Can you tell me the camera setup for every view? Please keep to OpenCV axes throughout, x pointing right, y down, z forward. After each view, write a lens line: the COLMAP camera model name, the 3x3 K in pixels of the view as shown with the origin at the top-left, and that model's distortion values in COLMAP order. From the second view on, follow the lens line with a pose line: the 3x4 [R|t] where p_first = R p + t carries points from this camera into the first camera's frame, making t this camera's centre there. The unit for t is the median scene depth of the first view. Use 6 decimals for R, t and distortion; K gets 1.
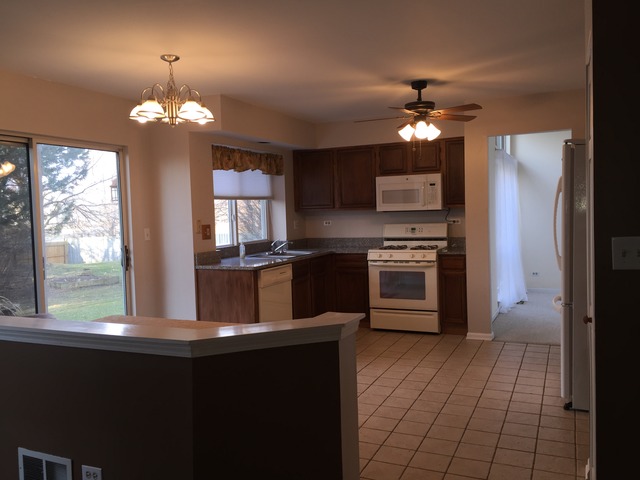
lens RADIAL K [[545.1, 0, 318.8], [0, 545.1, 238.0], [0, 0, 1]] dist [0.005192, -0.003789]
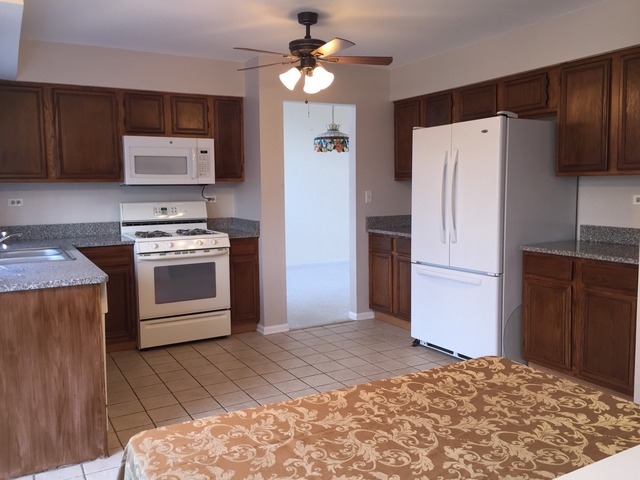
lens RADIAL K [[545.1, 0, 319.8], [0, 545.1, 241.0], [0, 0, 1]] dist [0.005192, -0.003789]
pose [[0.582235, -0.060208, 0.810789, -0.345653], [0.035556, 0.998186, 0.048591, -0.001415], [-0.812243, 0.000537, 0.583319, 0.402434]]
